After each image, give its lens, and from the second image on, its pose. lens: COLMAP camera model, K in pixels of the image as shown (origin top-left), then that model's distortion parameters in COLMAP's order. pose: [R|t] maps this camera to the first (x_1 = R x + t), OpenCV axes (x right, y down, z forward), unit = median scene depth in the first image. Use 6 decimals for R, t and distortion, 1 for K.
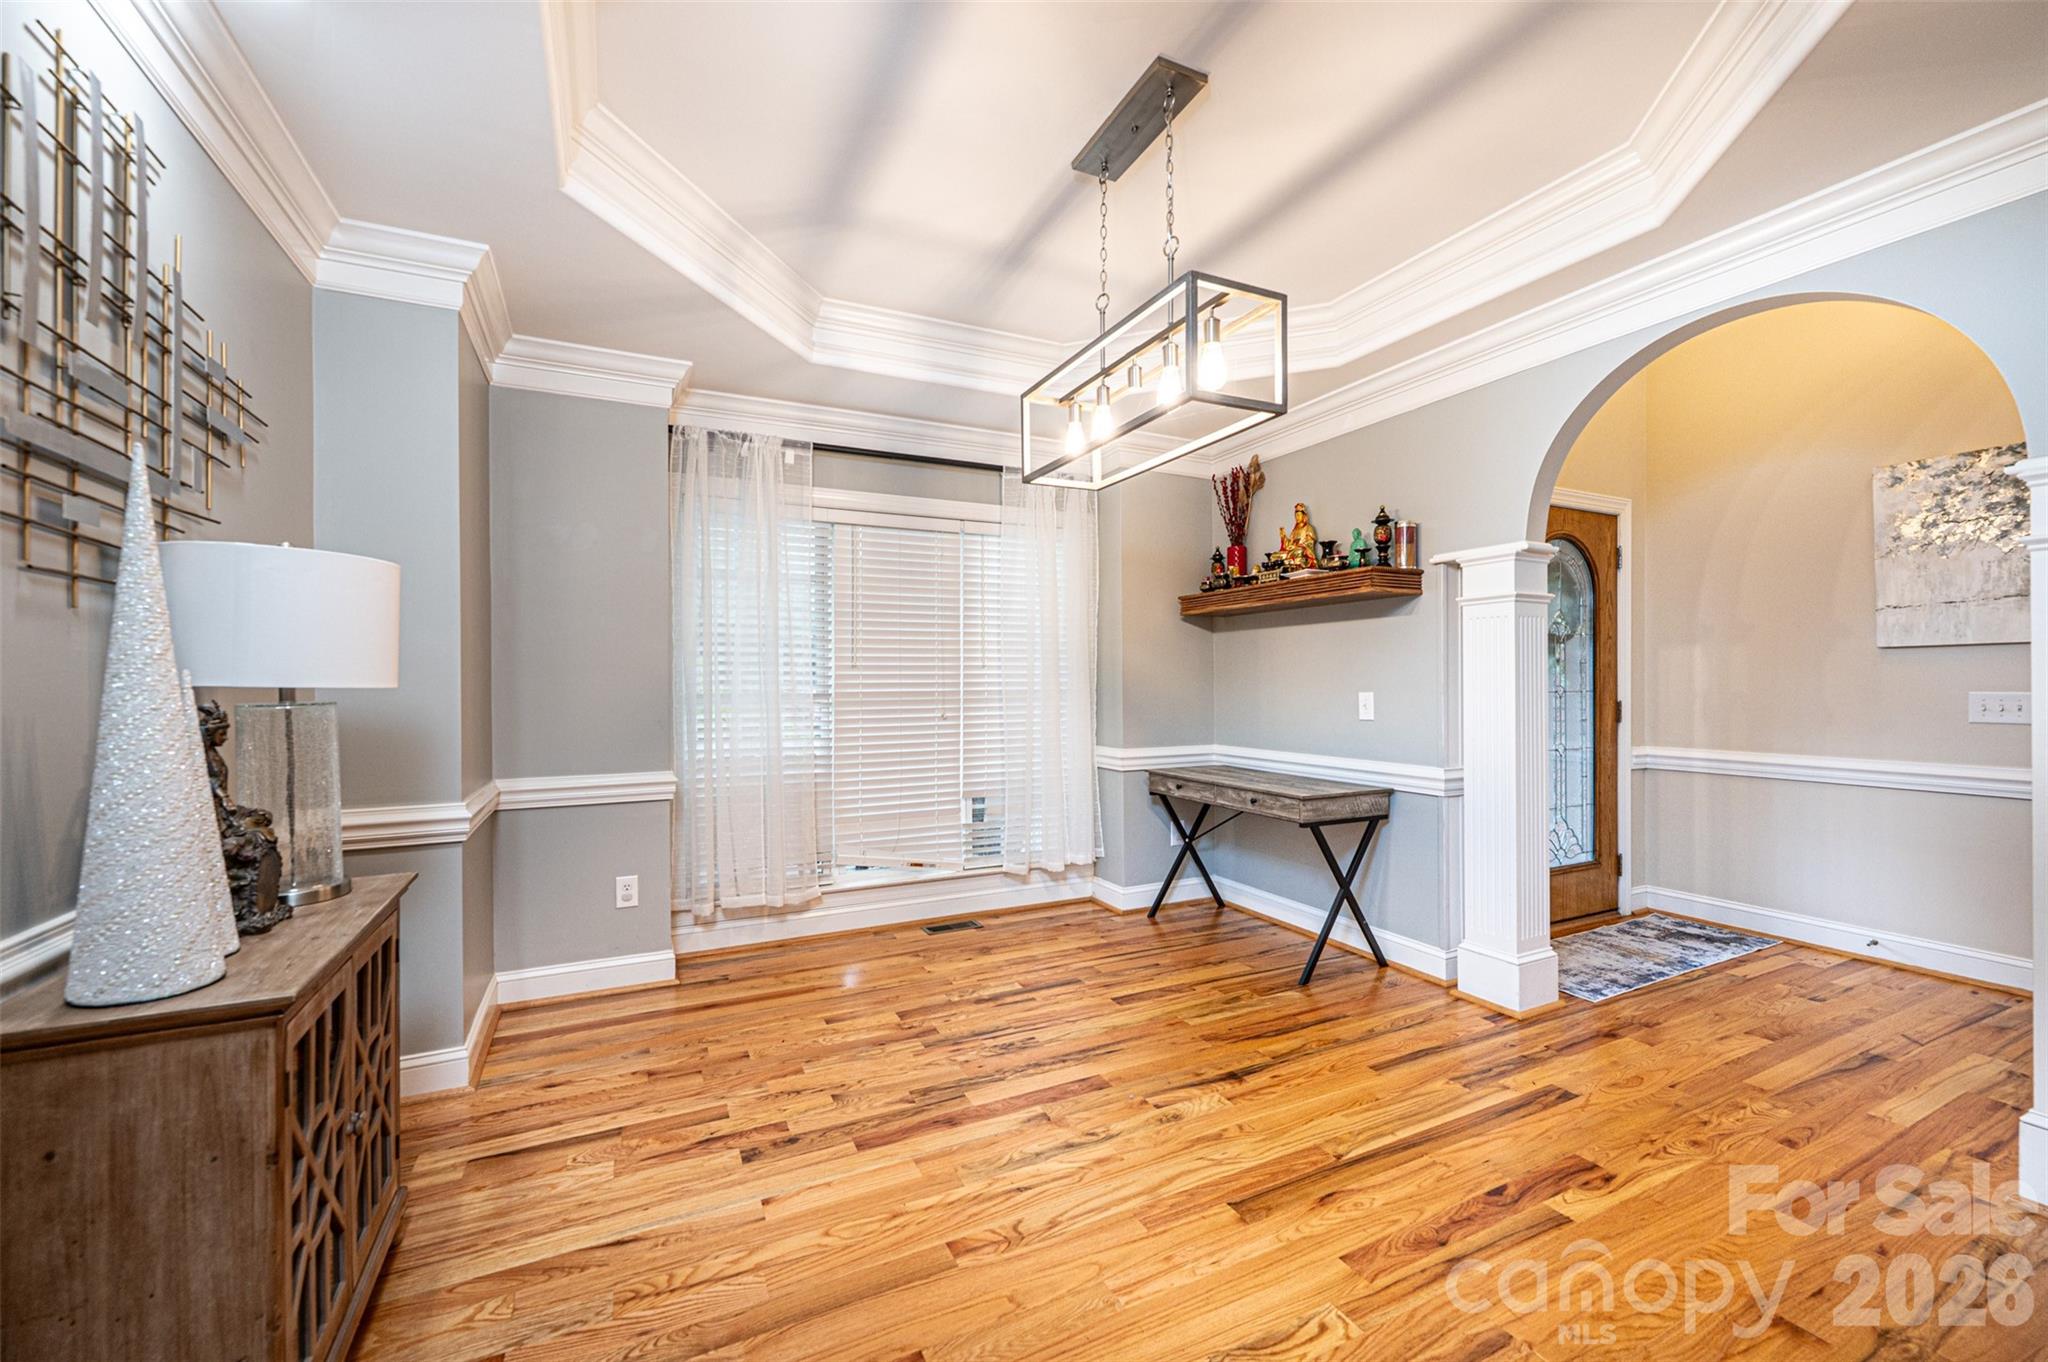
lens RADIAL K [[816.9, 0, 1028.4], [0, 816.9, 682.1], [0, 0, 1]] dist [0.000674, 0.000656]
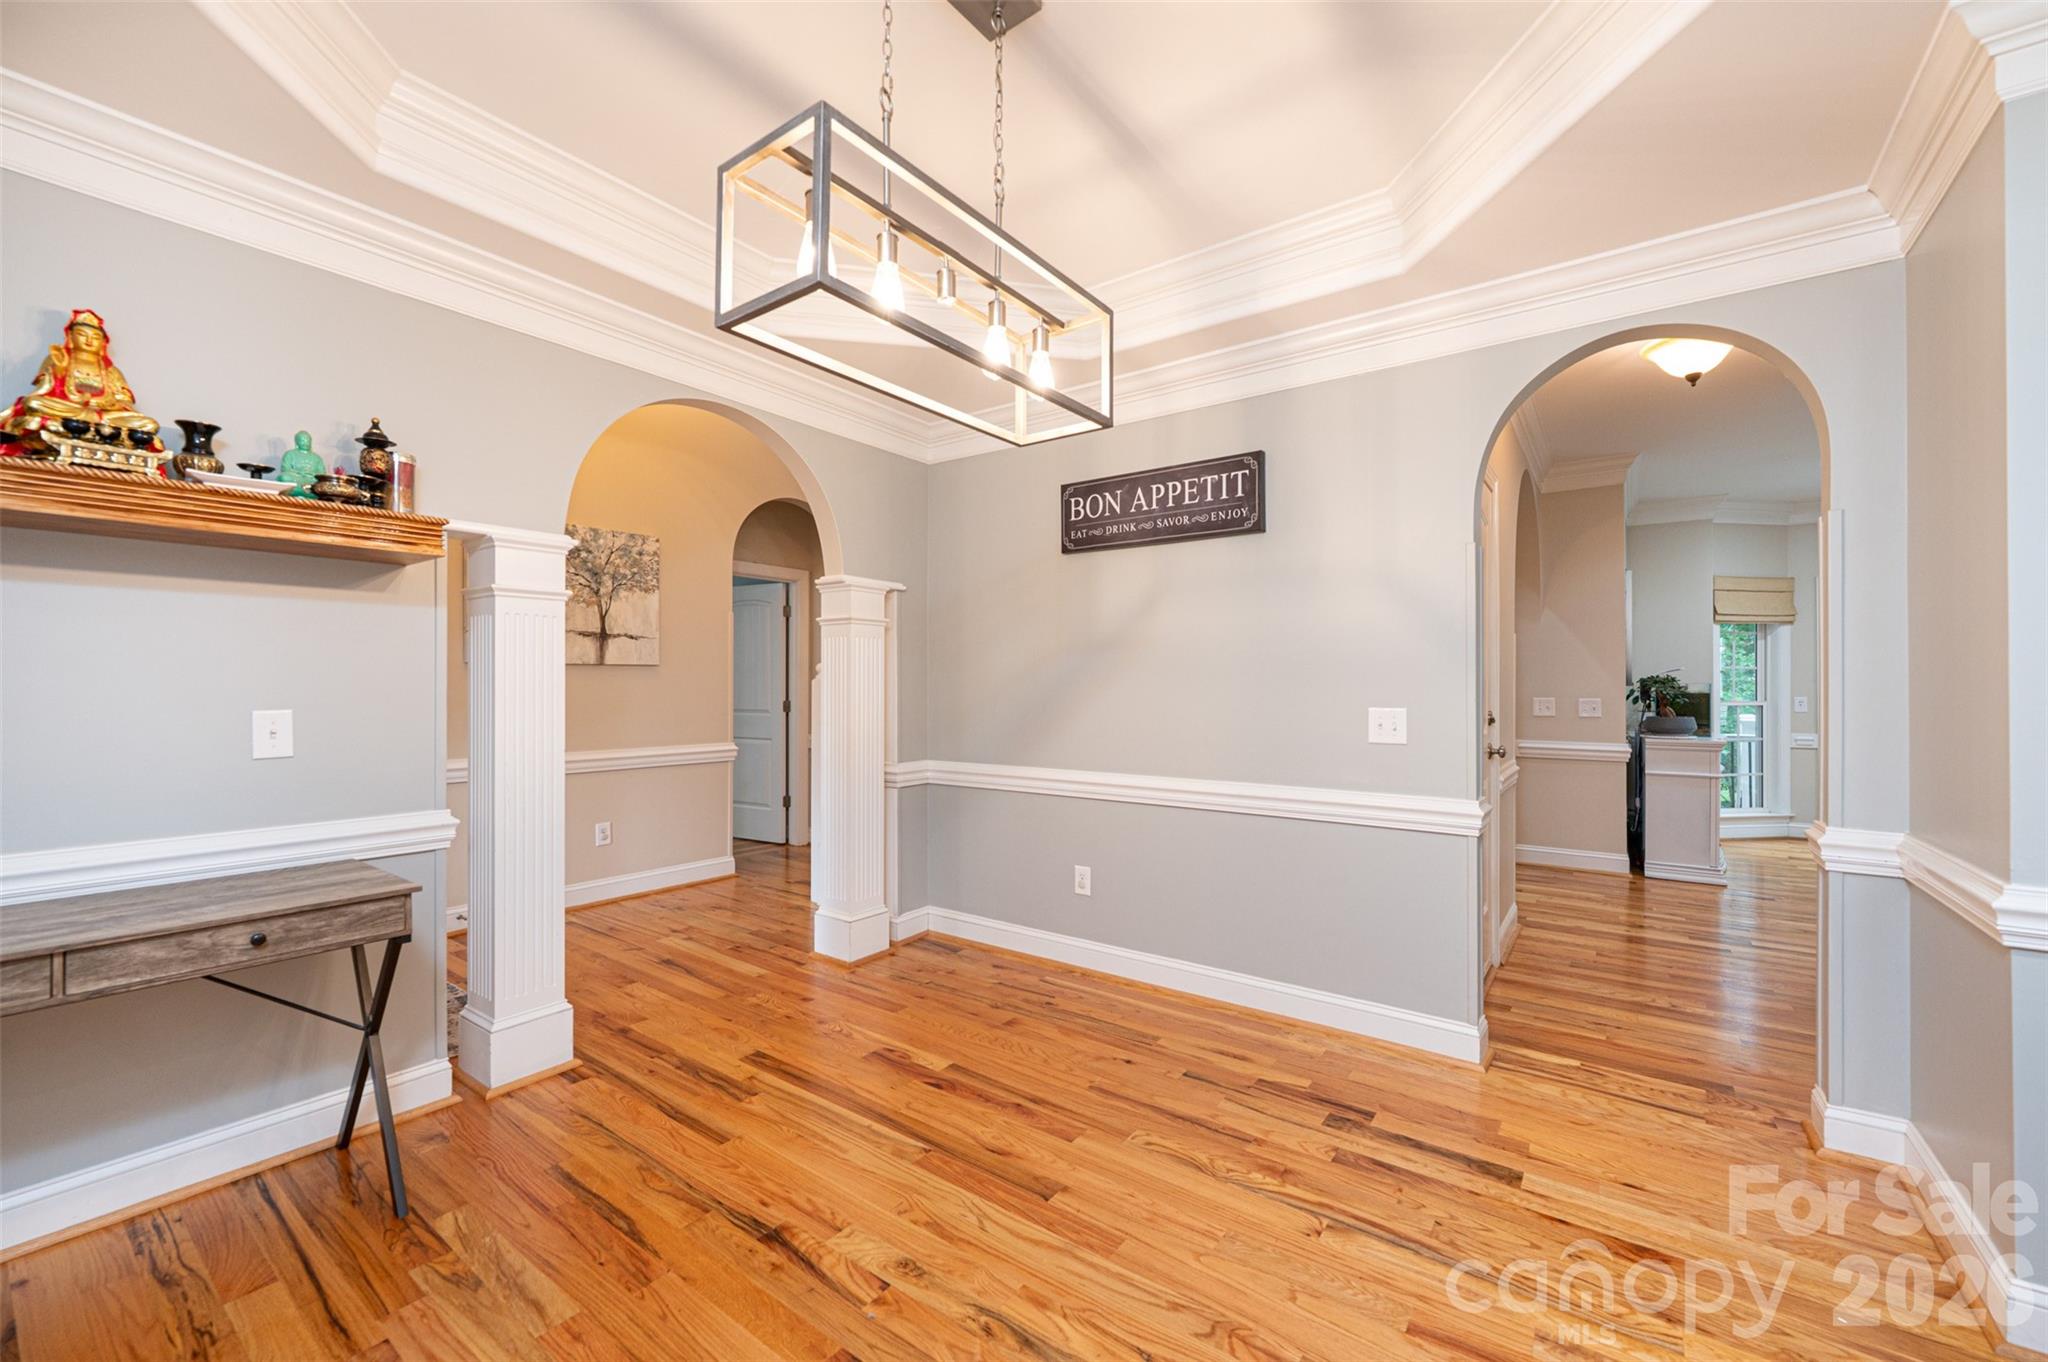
lens RADIAL K [[816.9, 0, 1028.4], [0, 816.9, 682.1], [0, 0, 1]] dist [0.000674, 0.000656]
pose [[-0.457828, 0.008825, 0.888997, -0.508347], [0.000956, 0.999955, -0.009434, -0.002054], [-0.889041, -0.003470, -0.457815, 1.145273]]
